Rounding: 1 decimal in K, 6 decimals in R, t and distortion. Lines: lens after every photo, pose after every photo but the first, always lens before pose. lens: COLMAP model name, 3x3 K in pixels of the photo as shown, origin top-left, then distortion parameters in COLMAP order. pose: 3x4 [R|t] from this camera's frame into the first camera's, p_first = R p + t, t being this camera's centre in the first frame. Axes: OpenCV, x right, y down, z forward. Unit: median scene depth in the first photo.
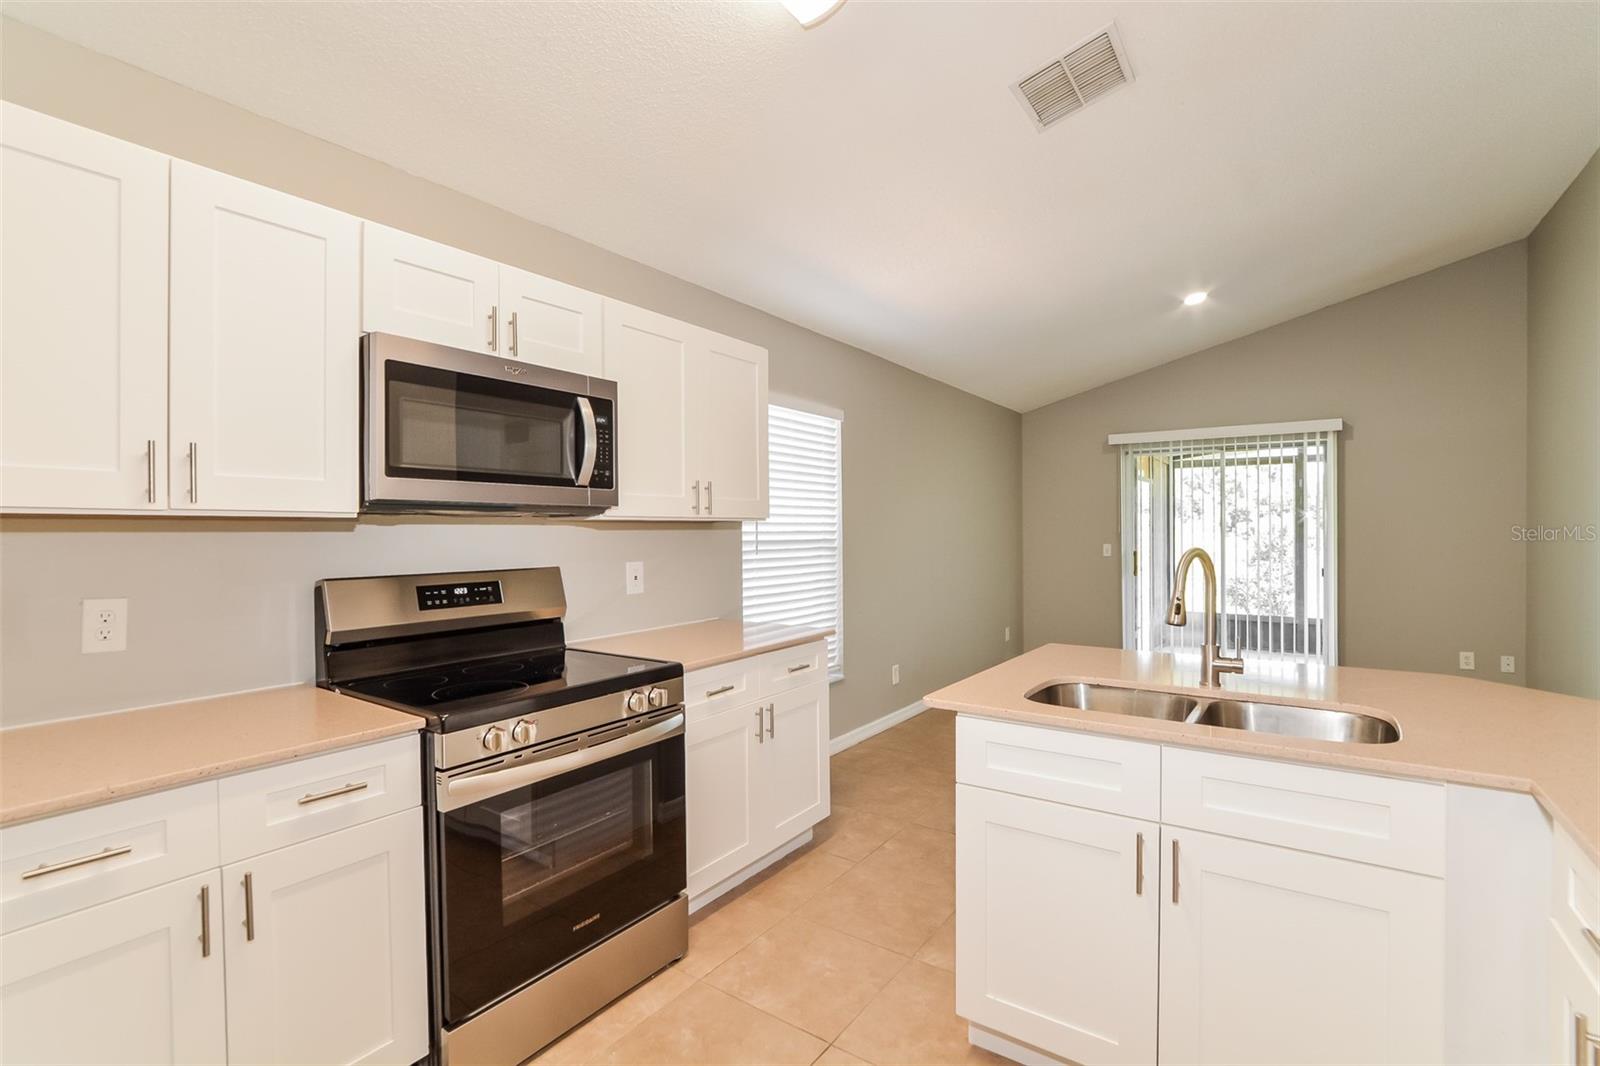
lens RADIAL K [[741.8, 0, 806.9], [0, 741.8, 533.4], [0, 0, 1]] dist [-0.030735, 0.009323]
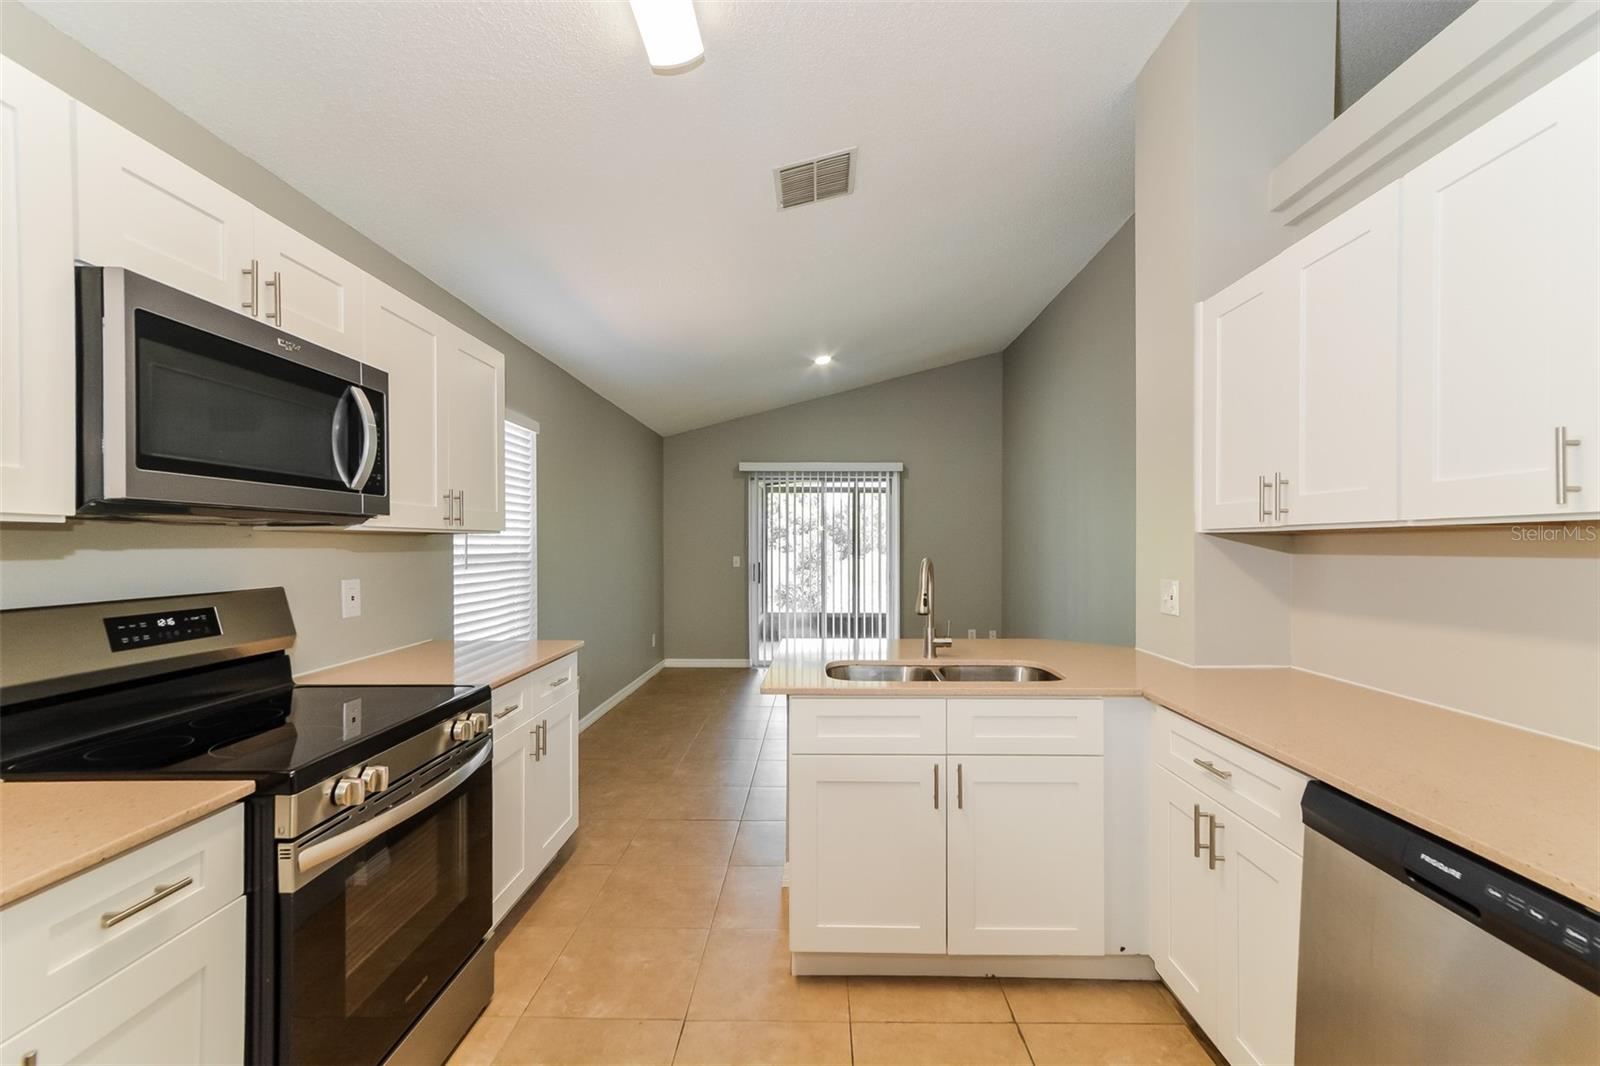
lens RADIAL K [[707.8, 0, 826.1], [0, 707.8, 541.1], [0, 0, 1]] dist [-0.013413, 0.008349]
pose [[0.817983, 0.006127, 0.575210, -0.294518], [-0.000957, 0.999956, -0.009291, 0.001074], [-0.575242, 0.007049, 0.817953, 0.019669]]
